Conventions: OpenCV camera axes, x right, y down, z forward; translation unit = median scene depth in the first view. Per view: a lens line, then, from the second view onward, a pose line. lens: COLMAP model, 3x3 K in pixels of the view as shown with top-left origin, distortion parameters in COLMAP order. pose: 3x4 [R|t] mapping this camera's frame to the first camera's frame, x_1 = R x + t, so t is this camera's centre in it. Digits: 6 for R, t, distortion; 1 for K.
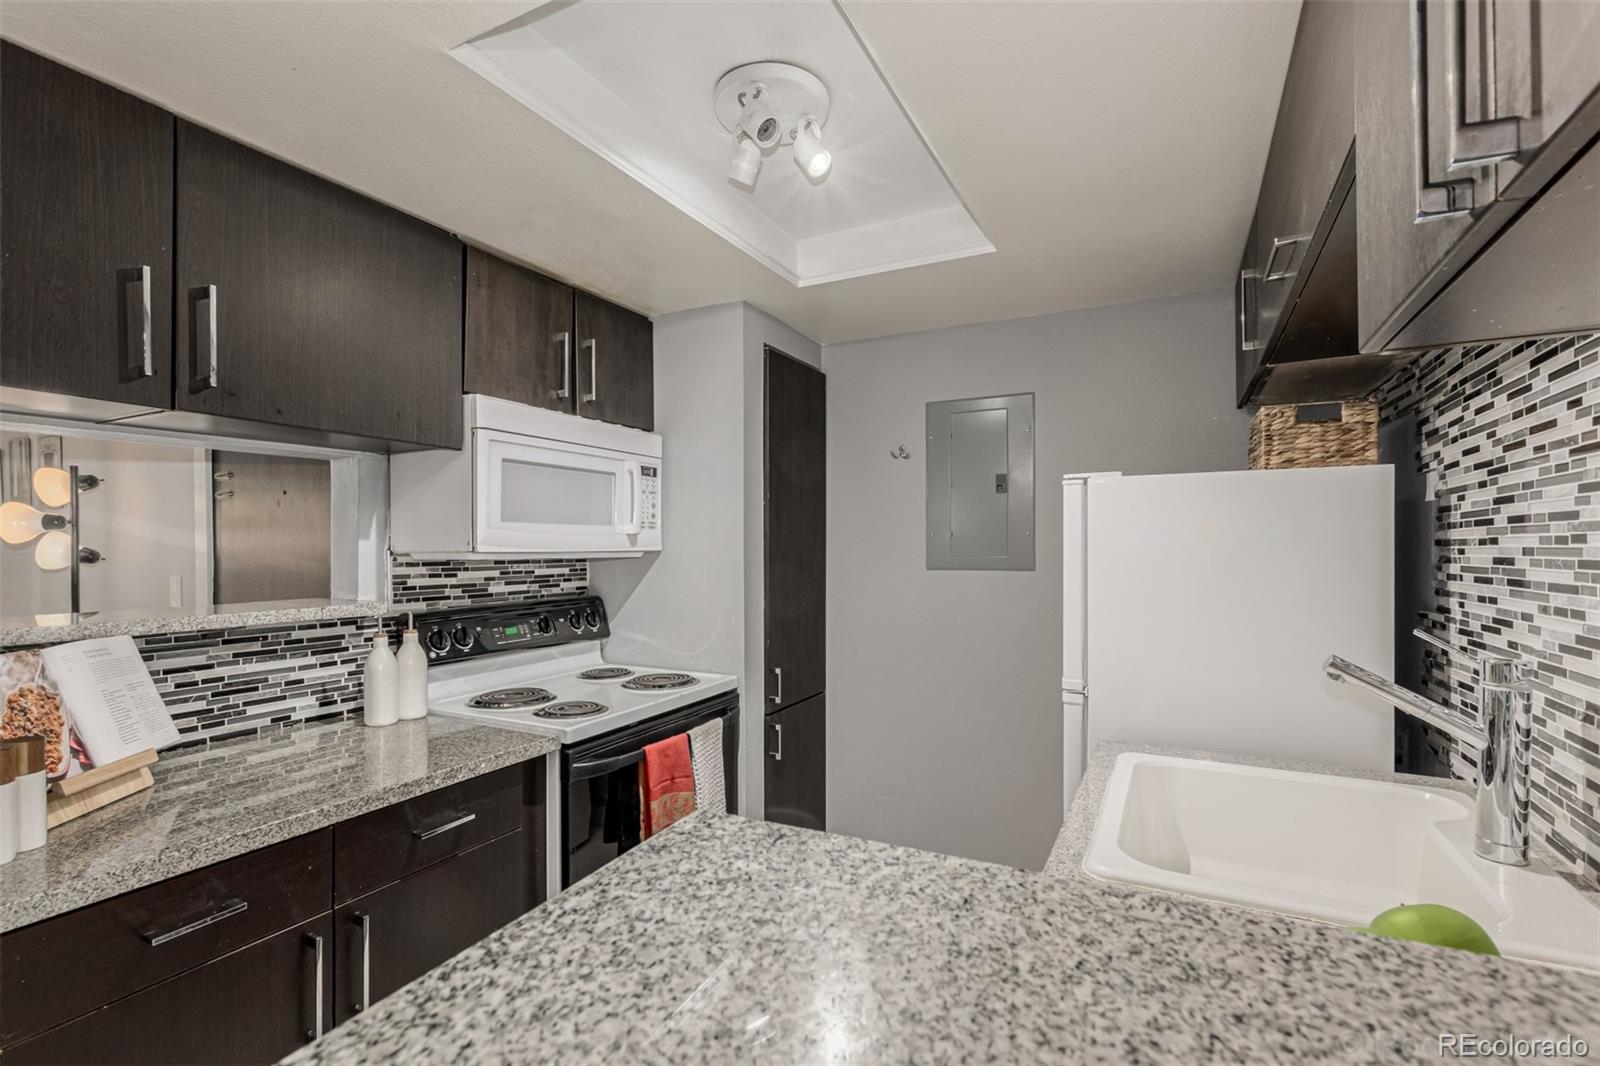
lens RADIAL K [[734.0, 0, 802.6], [0, 734.0, 541.5], [0, 0, 1]] dist [0.009924, -0.000697]
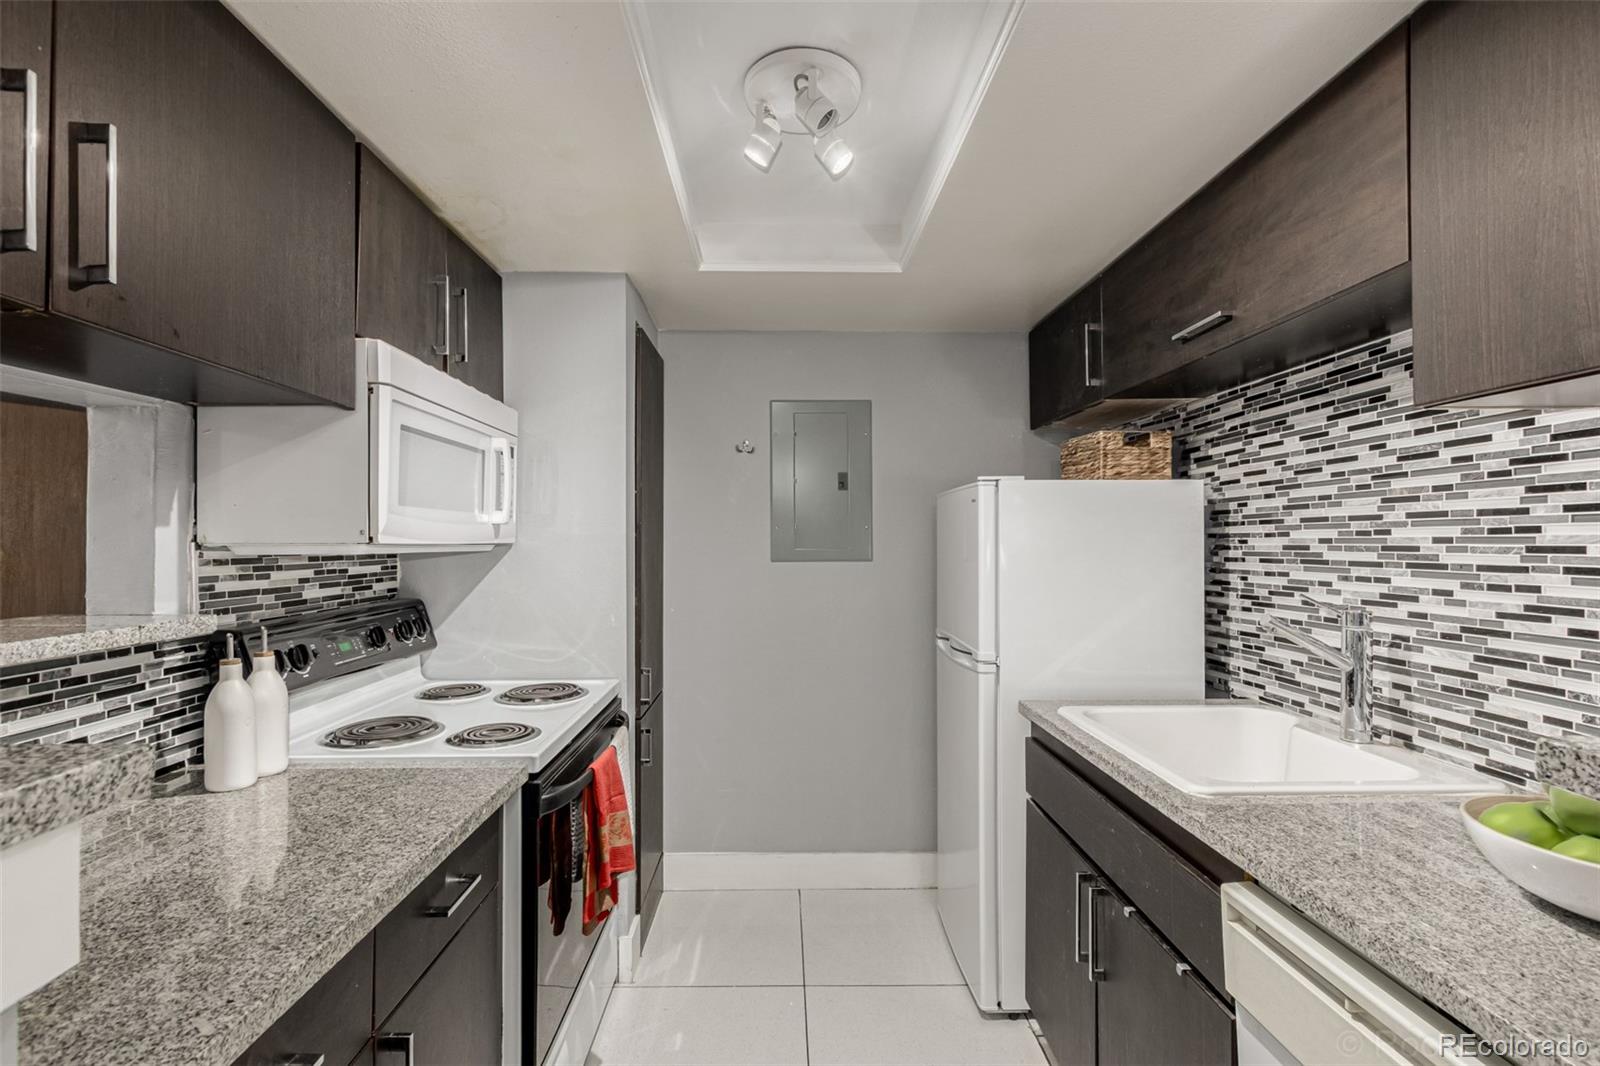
lens RADIAL K [[730.1, 0, 790.5], [0, 730.1, 532.5], [0, 0, 1]] dist [0.003041, -0.000040]
pose [[0.878857, 0.006063, 0.477046, -0.413961], [-0.003139, 0.999971, -0.006926, 0.005886], [-0.477075, 0.004589, 0.878851, 0.116589]]
